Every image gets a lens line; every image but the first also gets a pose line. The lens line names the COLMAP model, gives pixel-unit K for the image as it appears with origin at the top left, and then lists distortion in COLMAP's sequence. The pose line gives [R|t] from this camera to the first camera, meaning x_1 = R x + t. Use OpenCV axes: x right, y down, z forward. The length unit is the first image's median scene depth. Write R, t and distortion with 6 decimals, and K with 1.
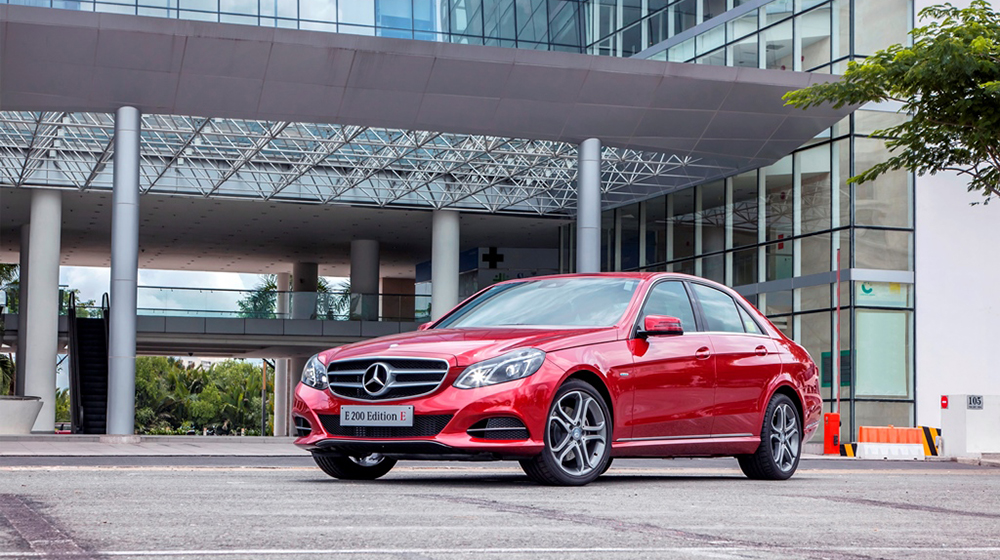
lens RADIAL K [[1818.0, 0, 500.0], [0, 1818.0, 280.0], [0, 0, 1]] dist [0.170967, -0.182625]
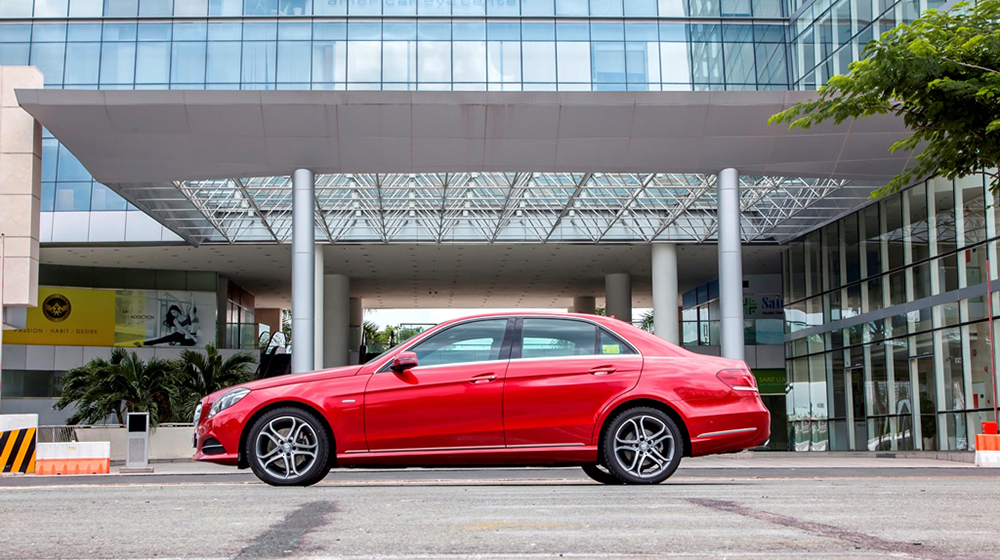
lens RADIAL K [[1591.5, 0, 500.0], [0, 1591.5, 280.0], [0, 0, 1]] dist [0.188400, 0.100317]
pose [[0.961244, -0.046931, -0.271675, 0.140327], [0.041363, 0.998801, -0.026189, 0.005213], [0.272579, 0.013937, 0.962033, 0.046724]]
